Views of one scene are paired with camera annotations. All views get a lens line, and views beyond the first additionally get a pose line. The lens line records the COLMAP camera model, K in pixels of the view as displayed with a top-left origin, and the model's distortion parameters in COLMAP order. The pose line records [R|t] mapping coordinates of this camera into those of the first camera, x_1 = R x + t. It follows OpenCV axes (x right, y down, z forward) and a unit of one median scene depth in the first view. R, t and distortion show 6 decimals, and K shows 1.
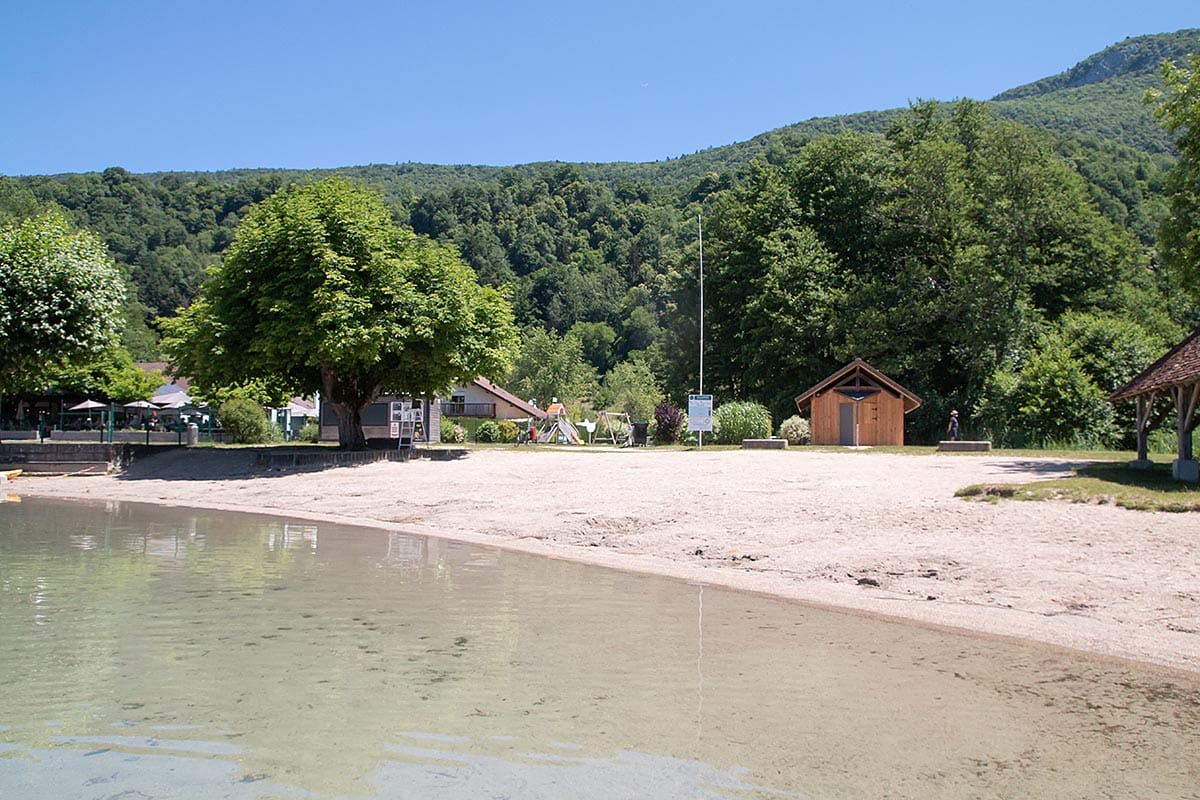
lens RADIAL K [[981.9, 0, 600.0], [0, 981.9, 400.0], [0, 0, 1]] dist [-0.125443, 0.110190]
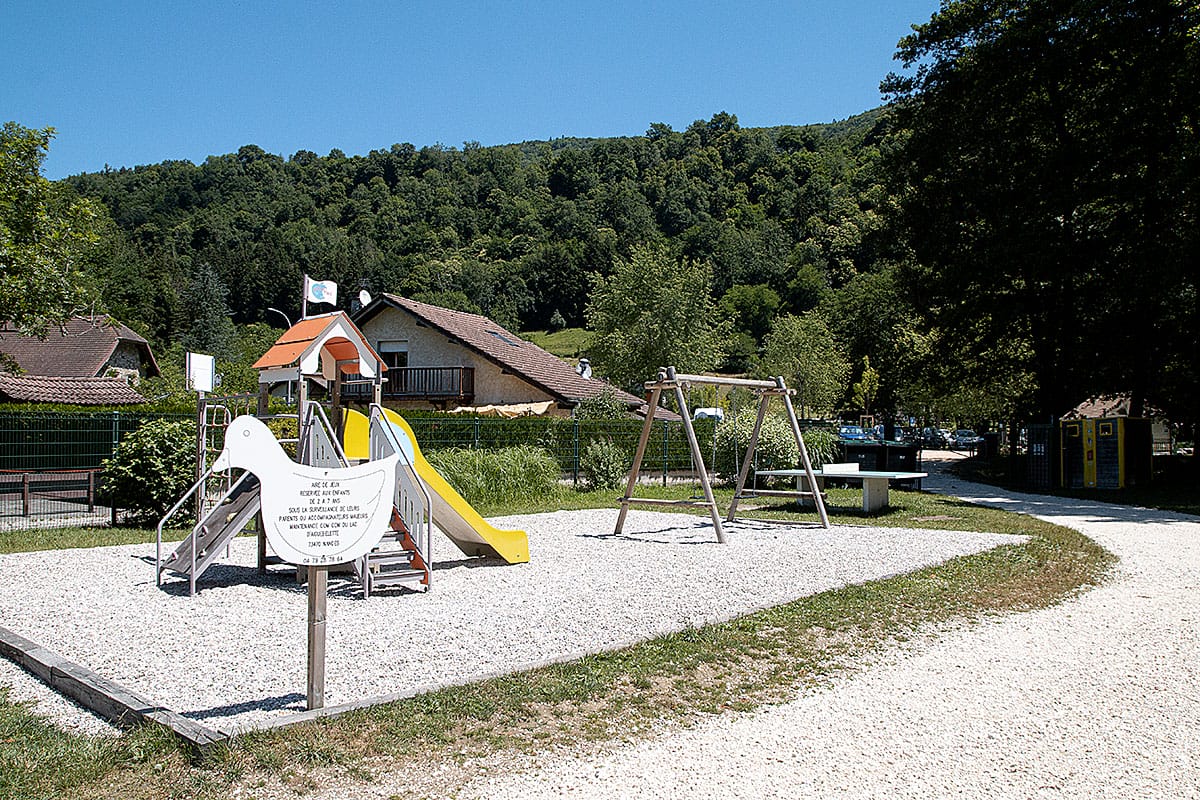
lens RADIAL K [[981.9, 0, 600.0], [0, 981.9, 400.0], [0, 0, 1]] dist [-0.125443, 0.110190]
pose [[0.985556, -0.011848, -0.168934, 0.003750], [0.015126, 0.999721, 0.018129, 0.002116], [0.168672, -0.020423, 0.985461, 0.120165]]
